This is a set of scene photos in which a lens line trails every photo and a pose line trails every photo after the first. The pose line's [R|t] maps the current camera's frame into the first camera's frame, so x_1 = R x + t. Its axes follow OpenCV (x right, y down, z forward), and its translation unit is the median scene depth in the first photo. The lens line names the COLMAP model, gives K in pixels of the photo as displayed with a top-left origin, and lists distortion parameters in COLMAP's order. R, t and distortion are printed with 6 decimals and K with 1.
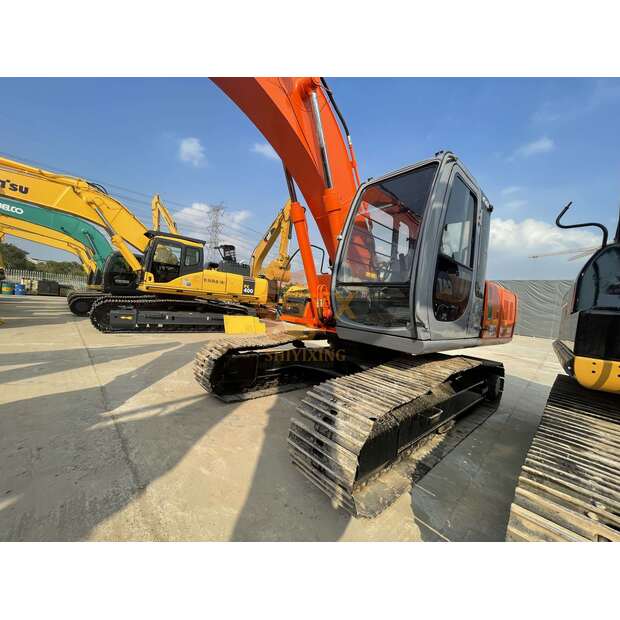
lens RADIAL K [[264.2, 0, 308.0], [0, 264.2, 308.1], [0, 0, 1]] dist [0.000306, 0.000247]
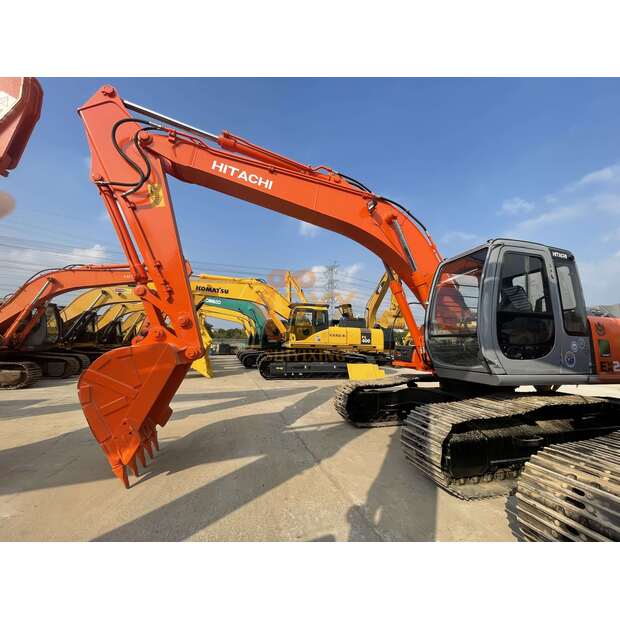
lens RADIAL K [[264.2, 0, 308.0], [0, 264.2, 308.1], [0, 0, 1]] dist [0.000306, 0.000247]
pose [[0.903758, -0.126539, -0.408913, 0.052724], [0.051334, 0.980451, -0.189947, -0.001867], [0.424955, 0.150675, 0.892586, -0.238706]]
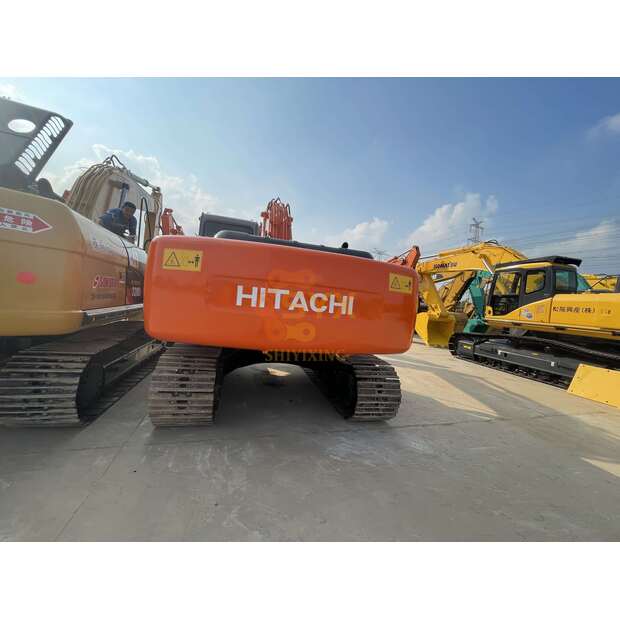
lens RADIAL K [[264.2, 0, 308.0], [0, 264.2, 308.1], [0, 0, 1]] dist [0.000306, 0.000247]
pose [[-0.450036, -0.118875, -0.885063, 0.735171], [-0.149474, 0.987145, -0.056581, 0.041098], [0.880412, 0.106830, -0.462020, 1.030197]]
